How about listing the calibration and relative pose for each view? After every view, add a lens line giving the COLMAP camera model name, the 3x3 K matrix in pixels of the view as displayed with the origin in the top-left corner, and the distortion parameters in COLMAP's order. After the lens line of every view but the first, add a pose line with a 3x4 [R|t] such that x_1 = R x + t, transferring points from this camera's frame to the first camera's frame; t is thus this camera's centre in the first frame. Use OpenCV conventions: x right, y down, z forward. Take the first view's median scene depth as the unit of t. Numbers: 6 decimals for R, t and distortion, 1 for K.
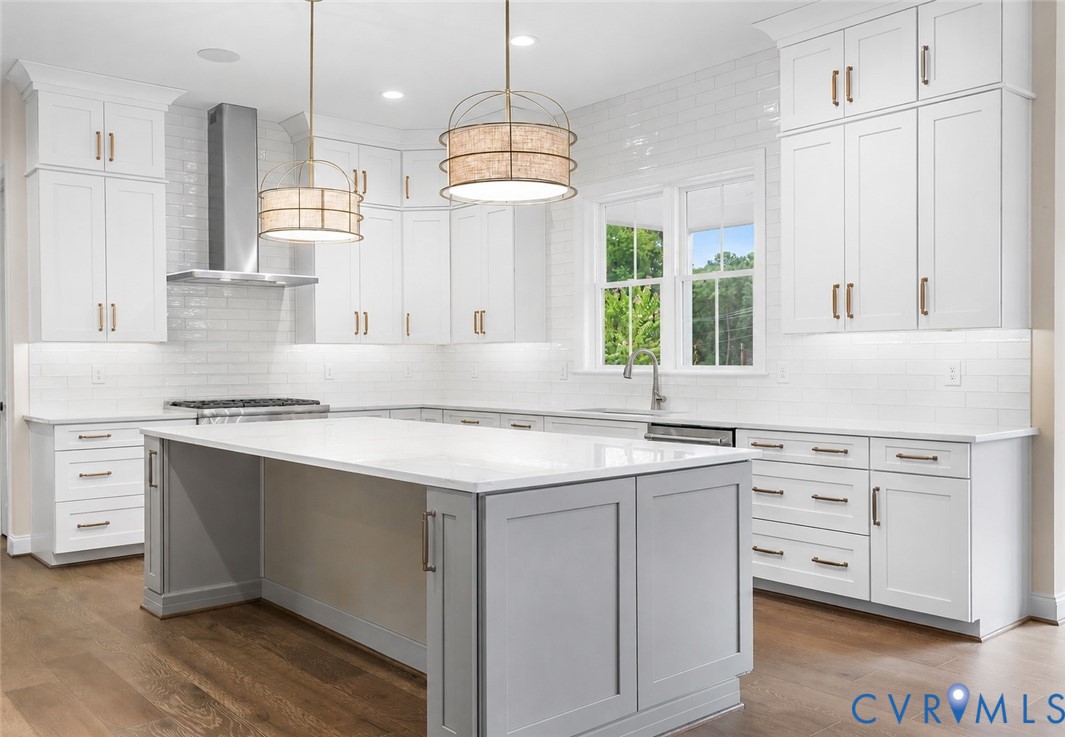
lens RADIAL K [[921.4, 0, 534.4], [0, 921.4, 371.0], [0, 0, 1]] dist [-0.014662, 0.035142]
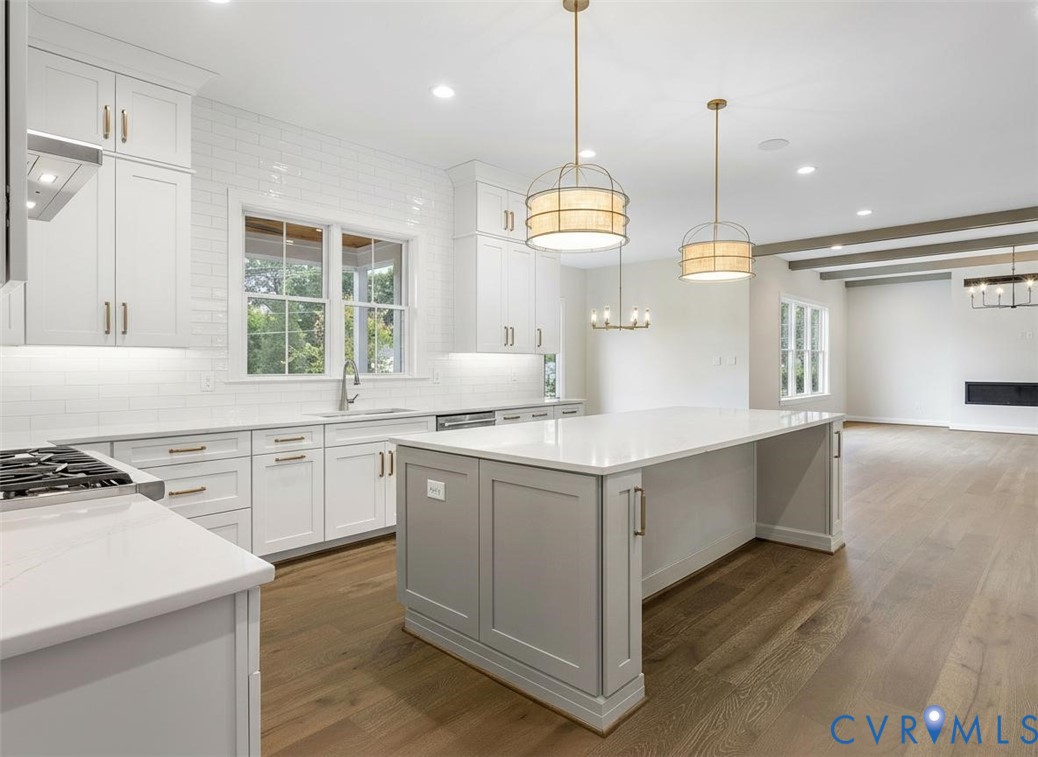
lens RADIAL K [[585.8, 0, 521.4], [0, 585.8, 370.4], [0, 0, 1]] dist [0.000270, 0.000136]
pose [[-0.105256, -0.020342, 0.994237, -0.738989], [0.008414, 0.999737, 0.021345, -0.027148], [-0.994410, 0.010612, -0.105057, 0.952992]]
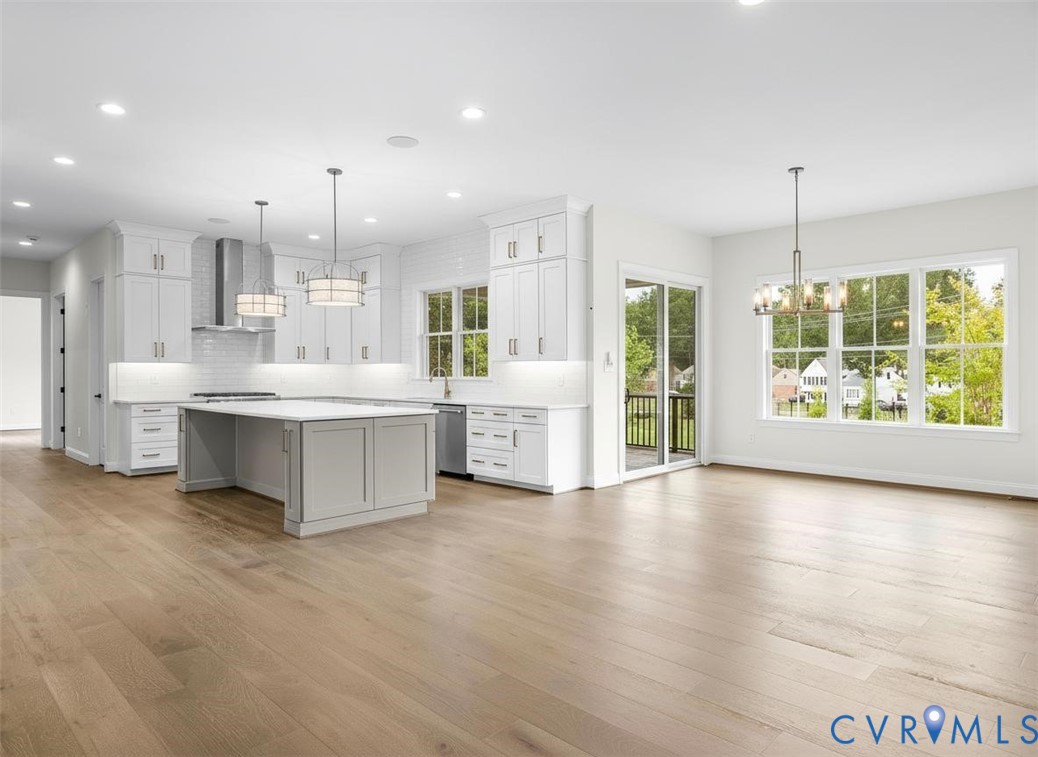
lens RADIAL K [[618.2, 0, 520.7], [0, 618.2, 371.6], [0, 0, 1]] dist [0.001471, -0.003189]
pose [[0.995093, 0.005481, 0.098790, 0.181524], [-0.004411, 0.999929, -0.011041, -0.000901], [-0.098844, 0.010551, 0.995047, -0.407426]]
